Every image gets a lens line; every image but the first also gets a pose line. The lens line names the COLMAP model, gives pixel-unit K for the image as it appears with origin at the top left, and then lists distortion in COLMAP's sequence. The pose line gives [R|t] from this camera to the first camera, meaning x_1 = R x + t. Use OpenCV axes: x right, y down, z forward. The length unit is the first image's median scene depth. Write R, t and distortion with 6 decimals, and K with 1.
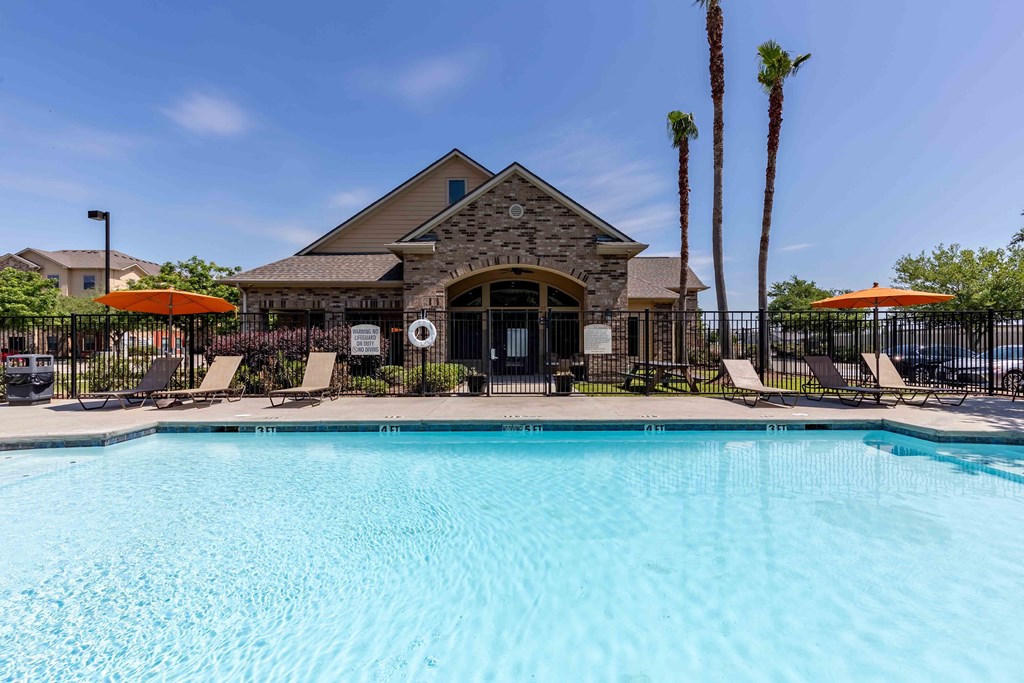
lens RADIAL K [[450.2, 0, 512.0], [0, 450.2, 341.5], [0, 0, 1]] dist [0.003690, 0.000099]
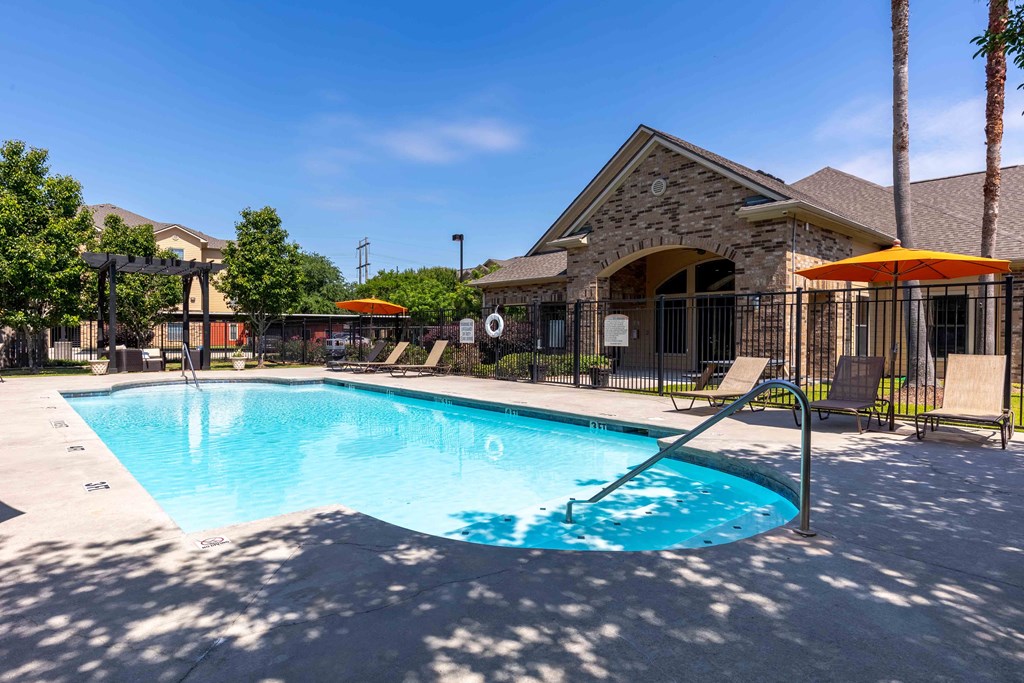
lens RADIAL K [[539.9, 0, 512.0], [0, 539.9, 341.5], [0, 0, 1]] dist [0.001693, -0.000322]
pose [[0.674979, 0.015528, -0.737673, 0.607921], [-0.003979, 0.999841, 0.017406, -0.000359], [0.737826, -0.008813, 0.674933, 0.058797]]
